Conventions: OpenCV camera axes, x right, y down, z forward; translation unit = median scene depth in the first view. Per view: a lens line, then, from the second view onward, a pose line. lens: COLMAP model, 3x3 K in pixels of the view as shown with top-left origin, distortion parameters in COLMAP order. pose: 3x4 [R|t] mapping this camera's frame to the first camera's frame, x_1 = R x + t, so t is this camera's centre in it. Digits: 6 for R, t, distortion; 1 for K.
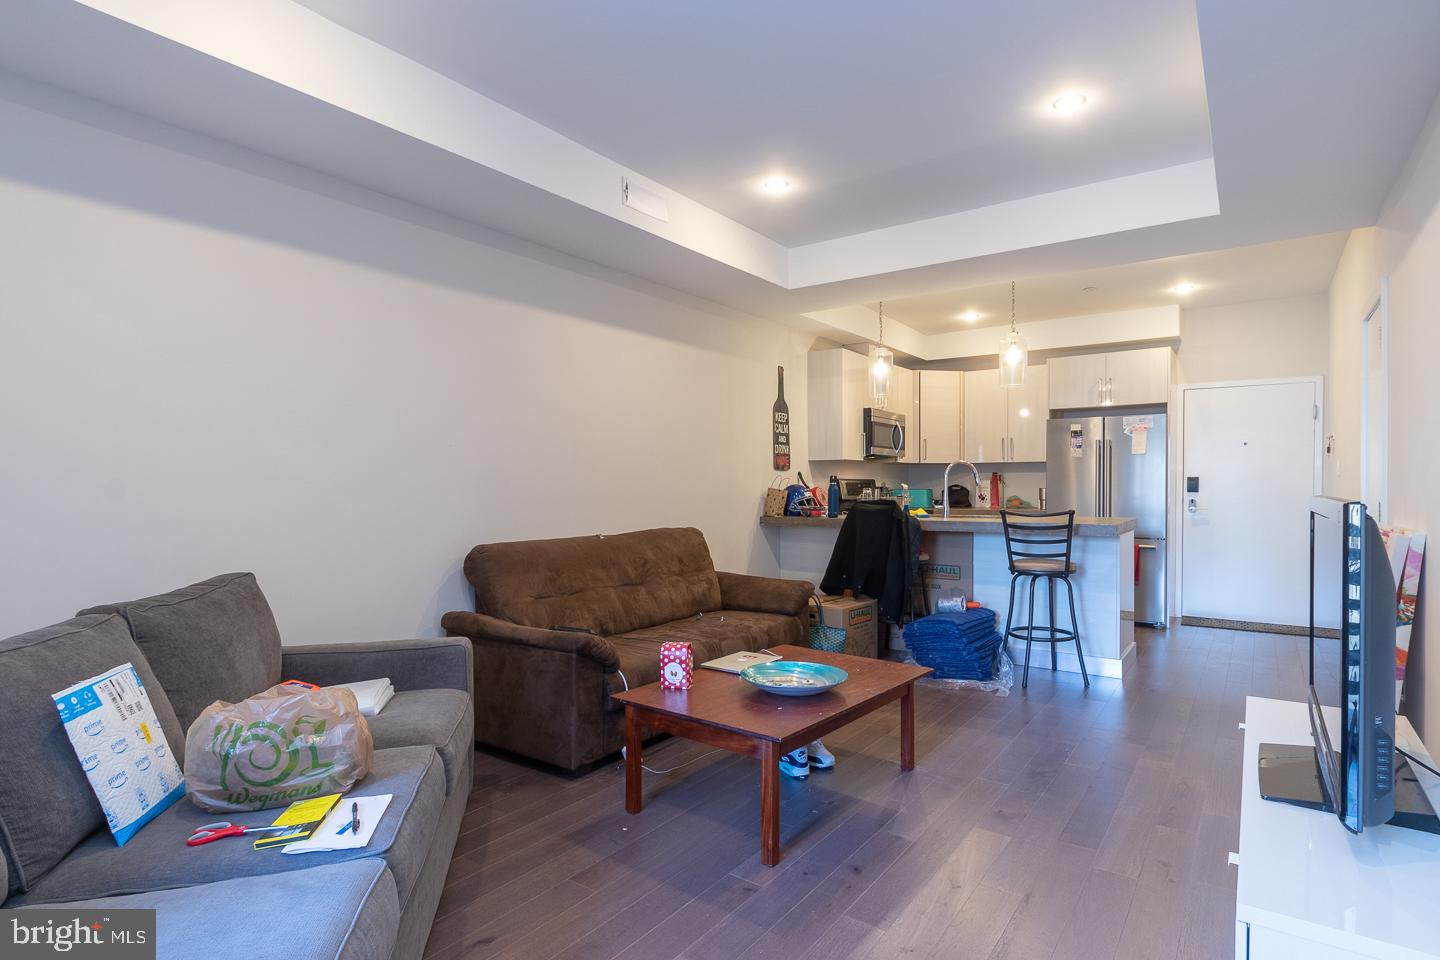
lens RADIAL K [[761.7, 0, 714.7], [0, 761.7, 485.7], [0, 0, 1]] dist [0.004158, 0.000632]
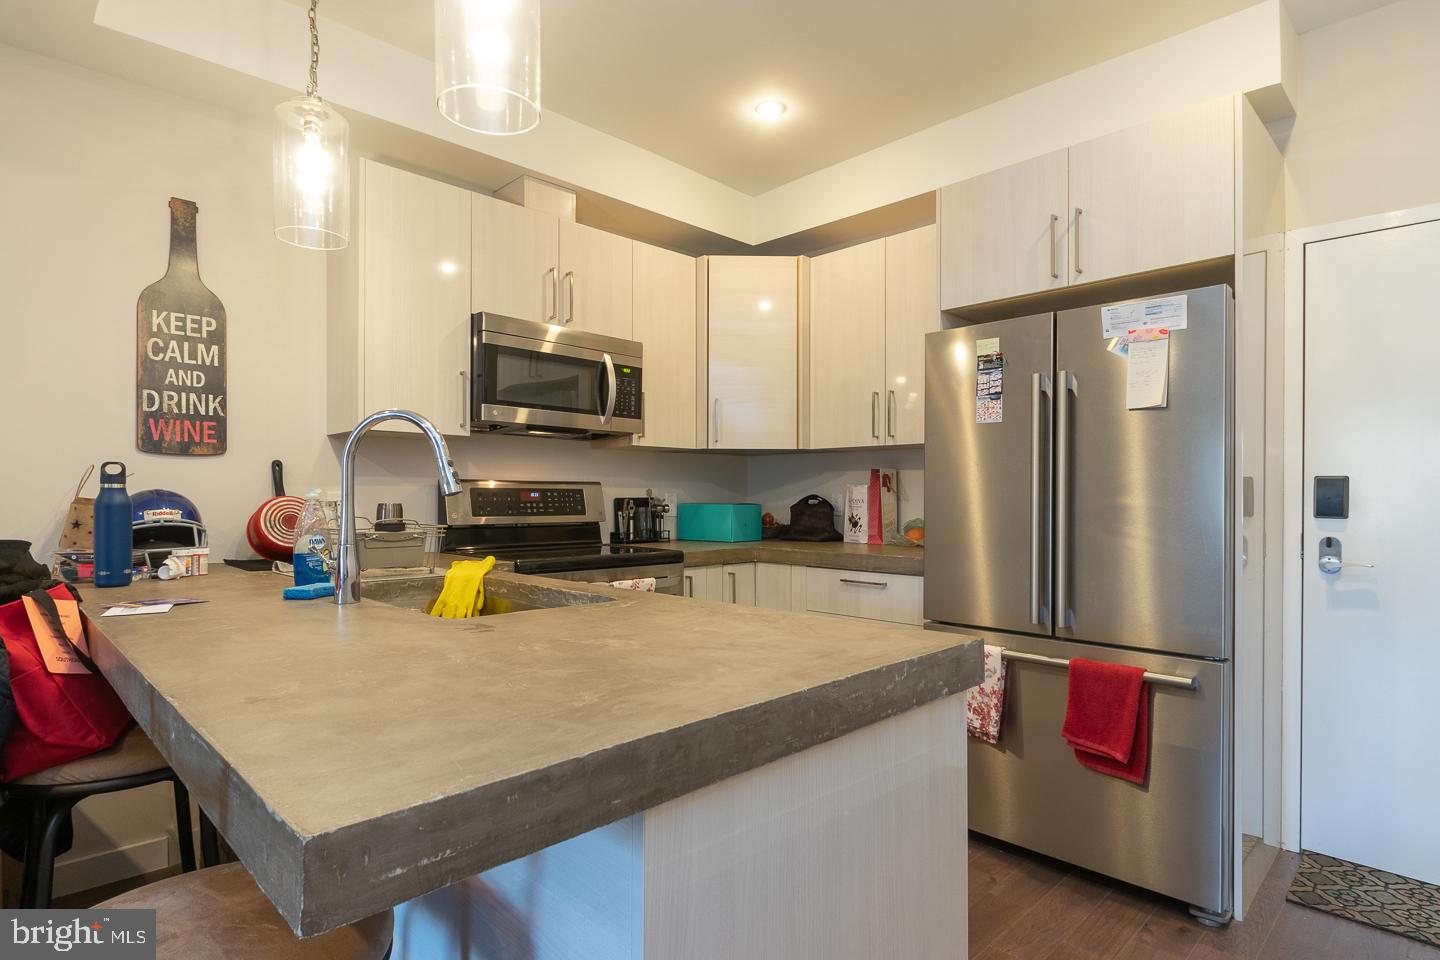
lens RADIAL K [[761.7, 0, 725.2], [0, 761.7, 481.1], [0, 0, 1]] dist [0.004158, 0.000632]
pose [[0.987608, 0.002861, -0.156917, 0.395045], [-0.005899, 0.999804, -0.018898, -0.000660], [0.156832, 0.019590, 0.987431, 0.588755]]
